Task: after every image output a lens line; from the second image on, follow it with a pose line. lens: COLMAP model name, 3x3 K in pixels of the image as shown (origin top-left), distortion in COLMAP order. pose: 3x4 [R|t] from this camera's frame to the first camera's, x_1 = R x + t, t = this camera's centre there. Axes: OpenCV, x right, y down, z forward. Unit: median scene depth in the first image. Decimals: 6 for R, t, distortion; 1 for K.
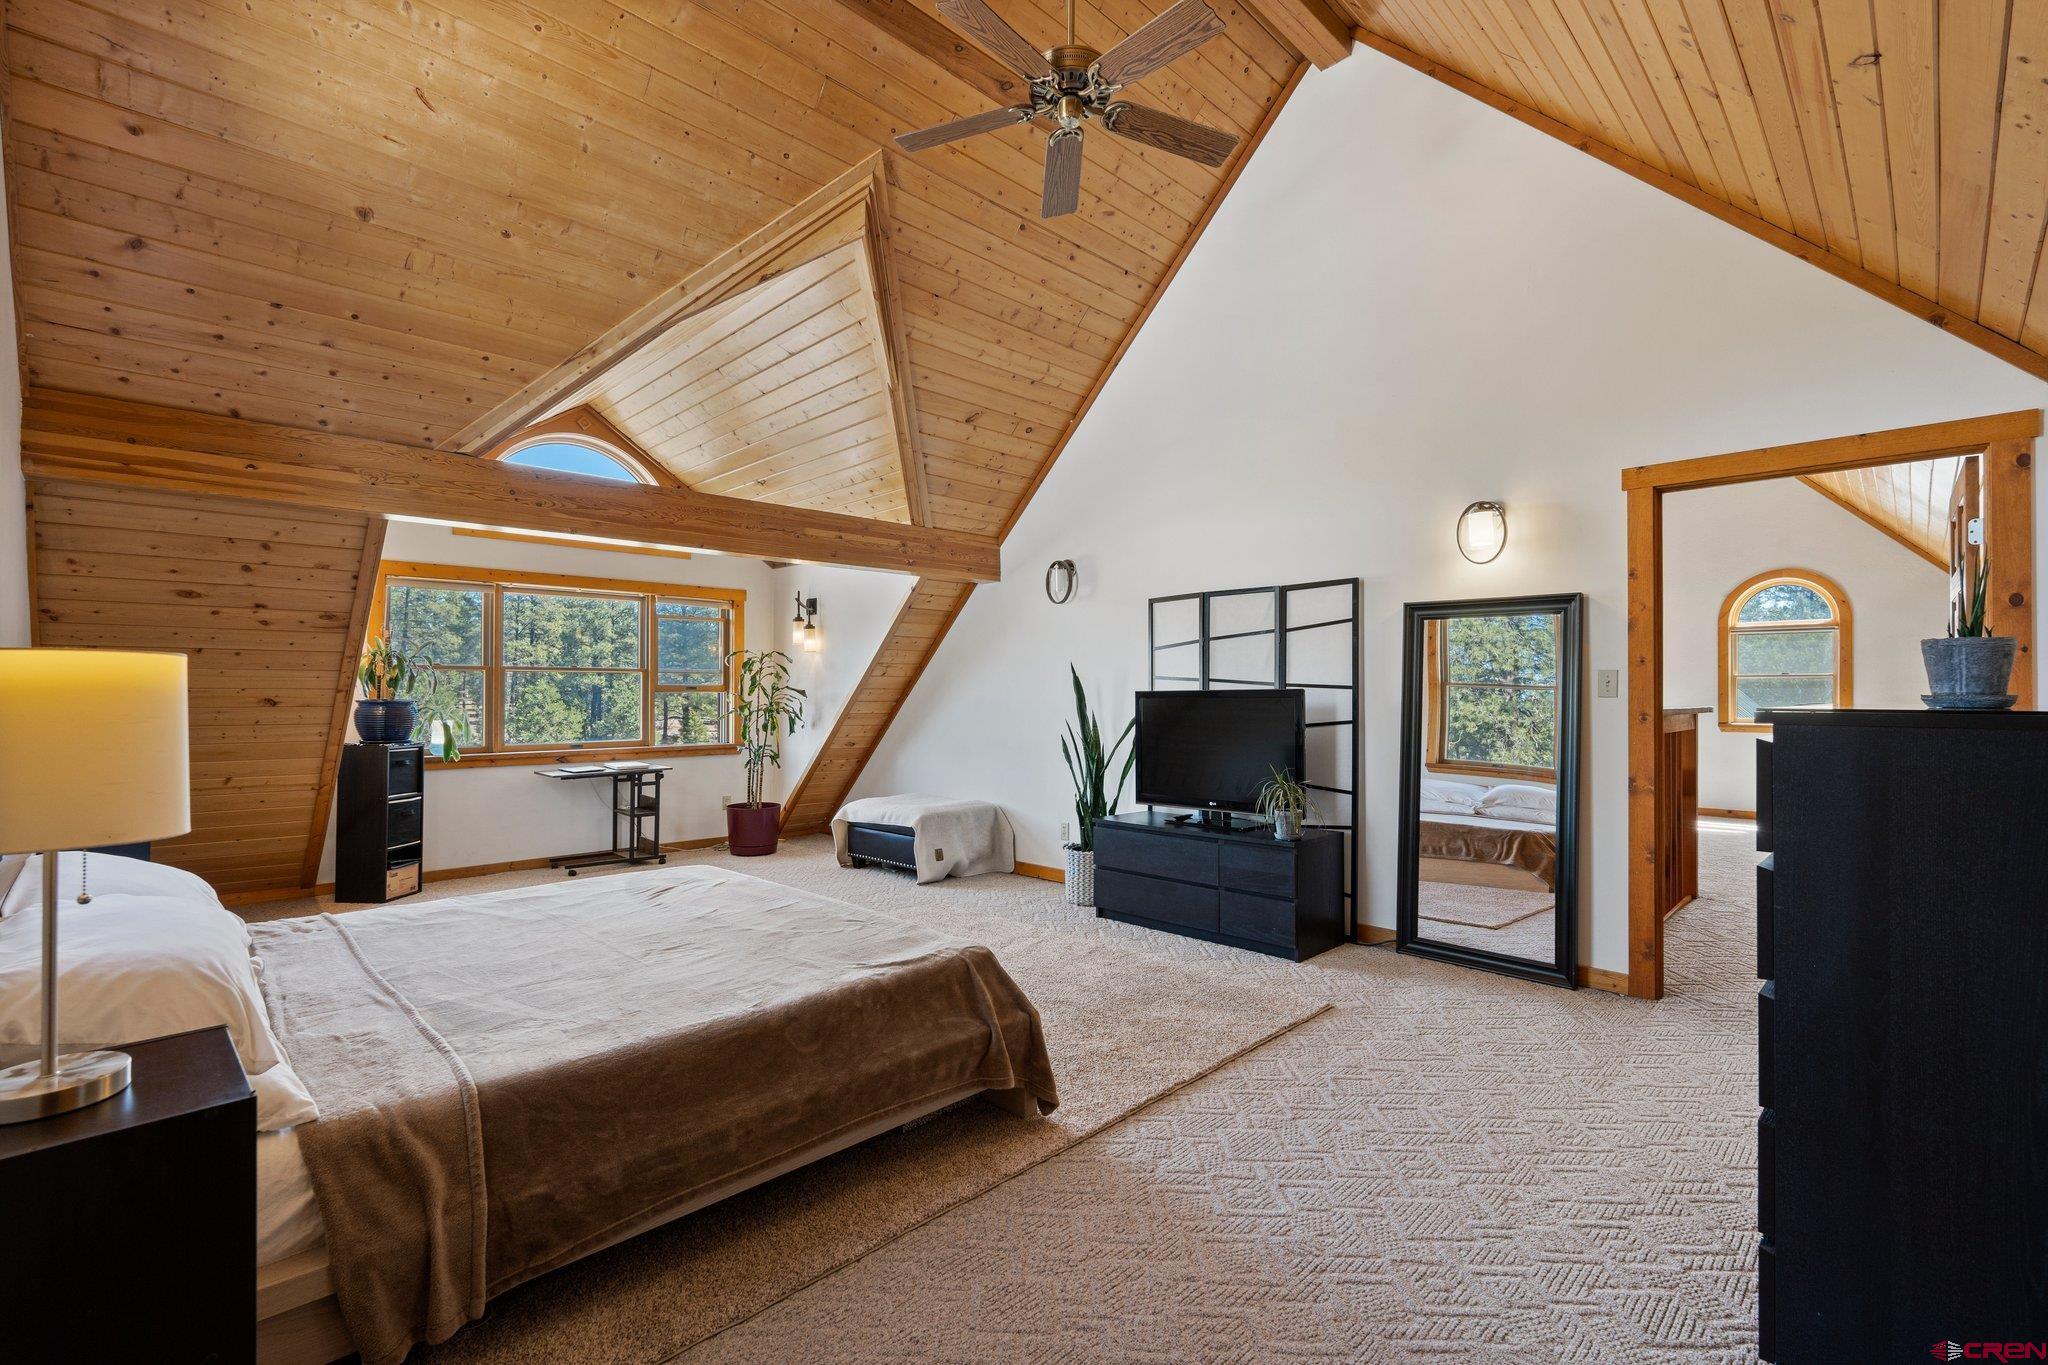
lens RADIAL K [[904.4, 0, 1027.3], [0, 904.4, 682.1], [0, 0, 1]] dist [0.000346, 0.000241]
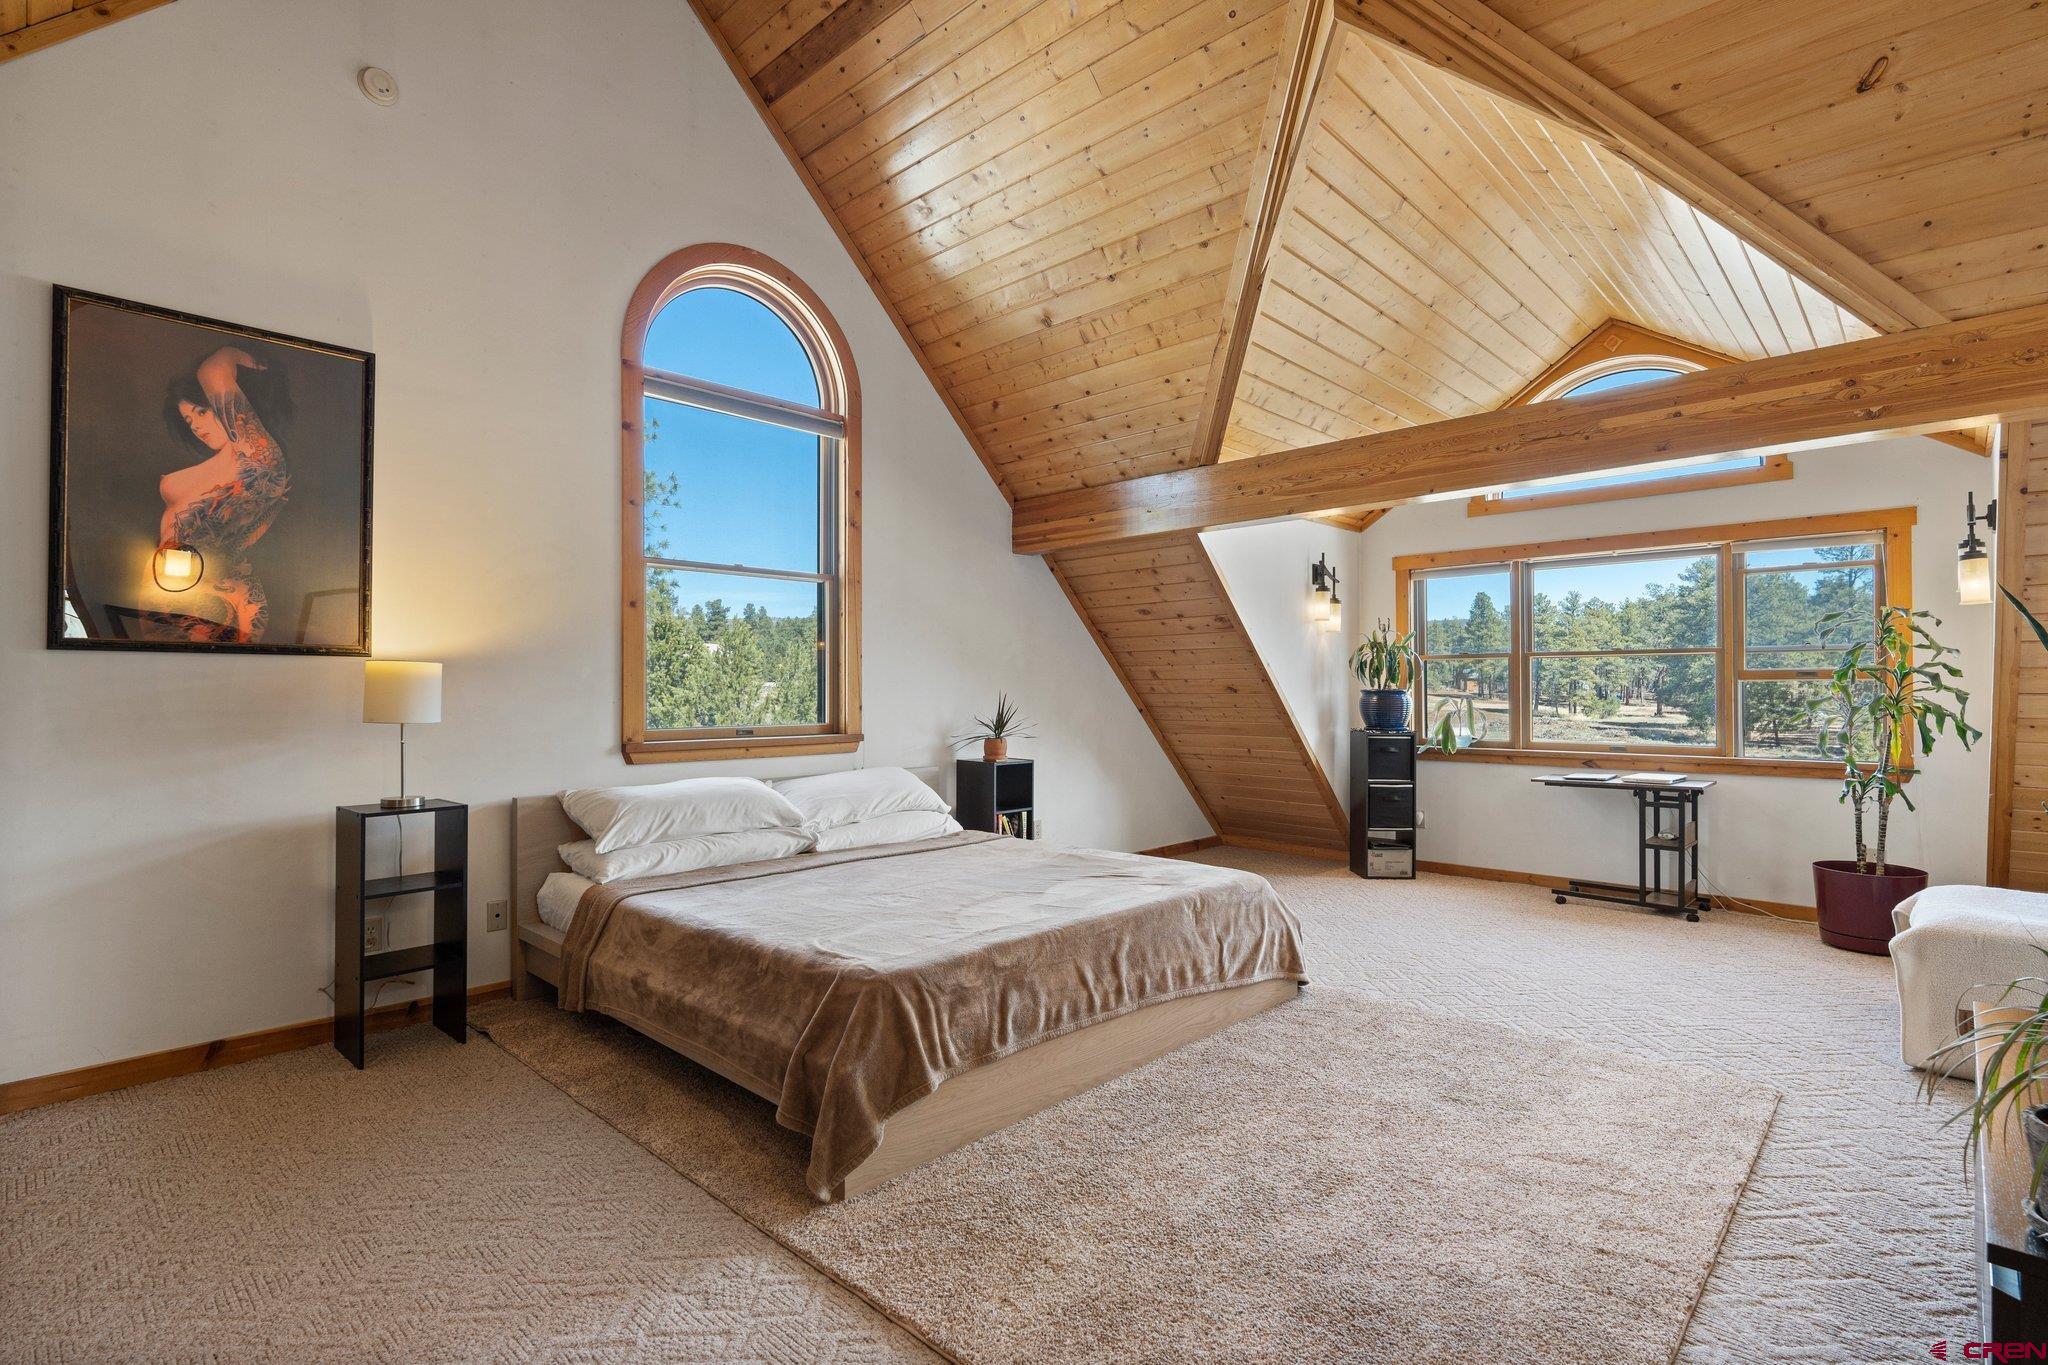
lens RADIAL K [[968.1, 0, 1023.3], [0, 968.1, 687.1], [0, 0, 1]] dist [-0.002361, -0.000421]
pose [[0.029581, -0.004394, -0.999553, 0.368040], [0.010673, 0.999935, -0.004080, 0.015255], [0.999505, -0.010548, 0.029626, 0.487766]]
